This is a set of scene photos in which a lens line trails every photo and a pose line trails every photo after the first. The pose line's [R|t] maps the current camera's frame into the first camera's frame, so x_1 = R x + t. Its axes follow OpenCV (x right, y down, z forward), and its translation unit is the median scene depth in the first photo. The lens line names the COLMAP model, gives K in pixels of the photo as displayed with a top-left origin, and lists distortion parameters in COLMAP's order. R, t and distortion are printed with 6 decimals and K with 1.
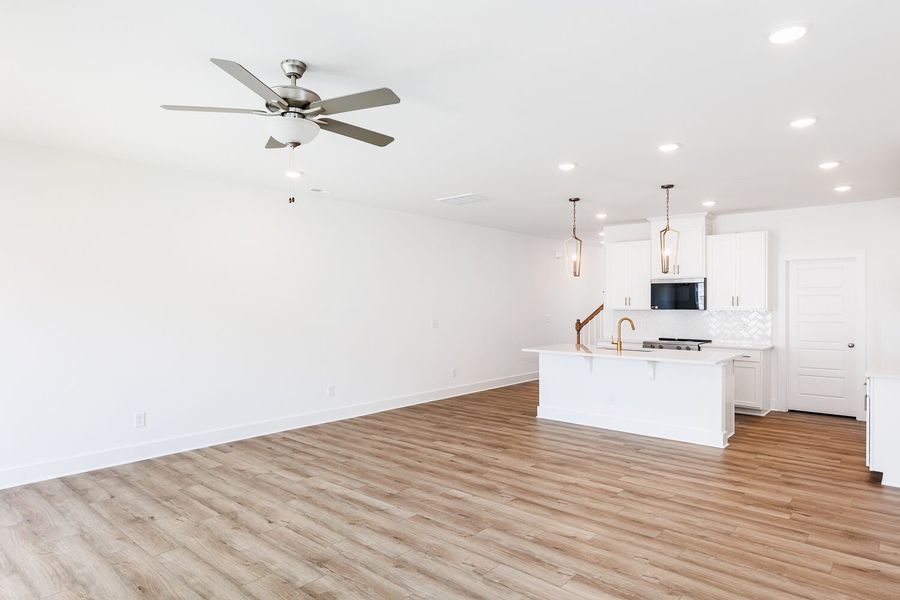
lens RADIAL K [[585.0, 0, 471.3], [0, 585.0, 301.3], [0, 0, 1]] dist [0.005329, 0.000157]
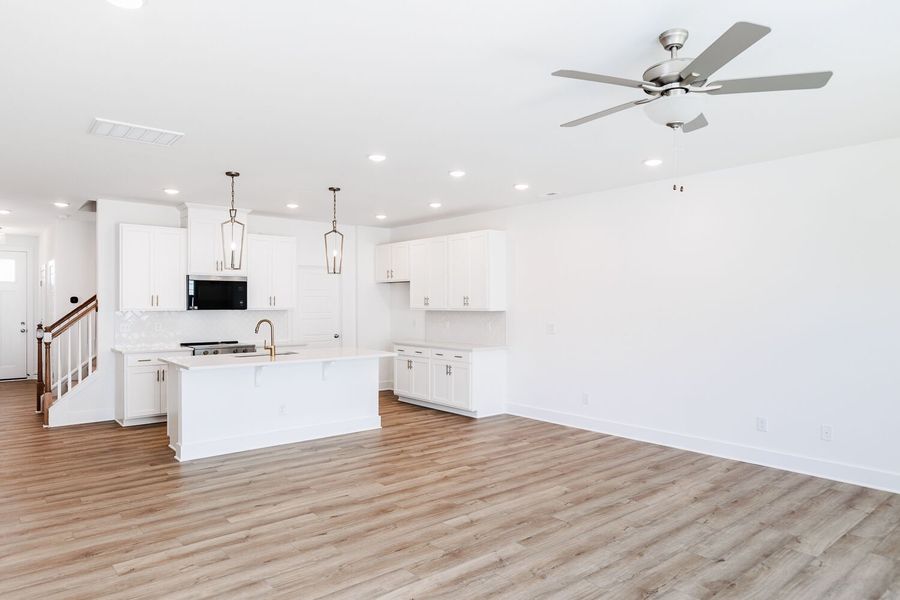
lens RADIAL K [[585.0, 0, 471.3], [0, 585.0, 301.3], [0, 0, 1]] dist [0.005329, 0.000157]
pose [[0.089926, 0.002469, 0.995945, -0.720194], [-0.004705, 0.999987, -0.002054, 0.001049], [-0.995937, -0.004501, 0.089936, 0.726401]]
